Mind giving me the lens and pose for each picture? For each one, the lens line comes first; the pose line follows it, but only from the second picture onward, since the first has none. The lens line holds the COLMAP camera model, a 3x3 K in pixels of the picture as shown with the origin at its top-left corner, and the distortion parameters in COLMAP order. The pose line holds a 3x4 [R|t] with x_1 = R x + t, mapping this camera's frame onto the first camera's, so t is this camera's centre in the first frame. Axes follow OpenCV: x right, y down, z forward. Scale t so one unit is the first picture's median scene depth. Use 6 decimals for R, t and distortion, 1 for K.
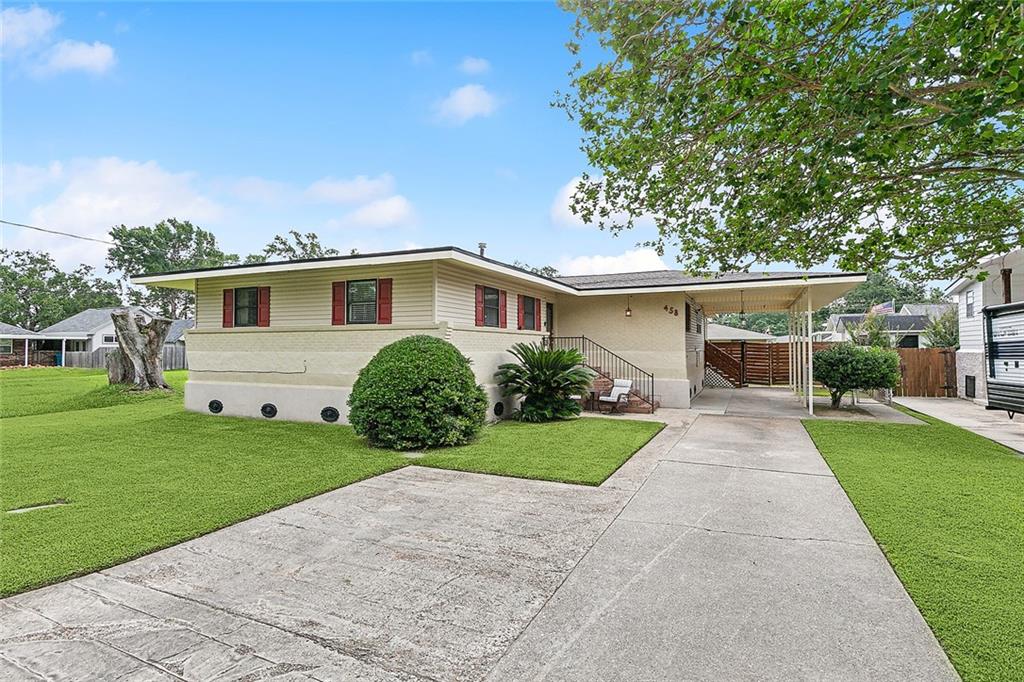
lens RADIAL K [[525.8, 0, 512.0], [0, 525.8, 341.0], [0, 0, 1]] dist [0.000991, 0.000134]
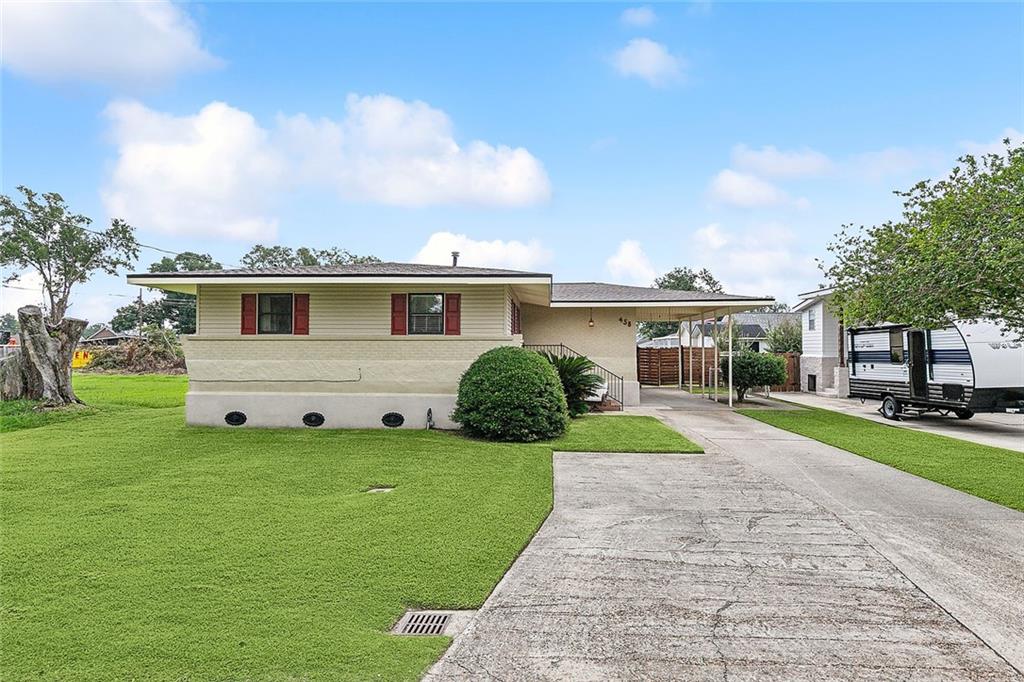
lens RADIAL K [[622.4, 0, 512.0], [0, 622.4, 341.0], [0, 0, 1]] dist [0.001627, 0.001538]
pose [[0.929808, 0.006010, 0.367997, -0.514063], [-0.006814, 0.999976, 0.000888, -0.018437], [-0.367983, -0.003333, 0.929827, -0.217800]]
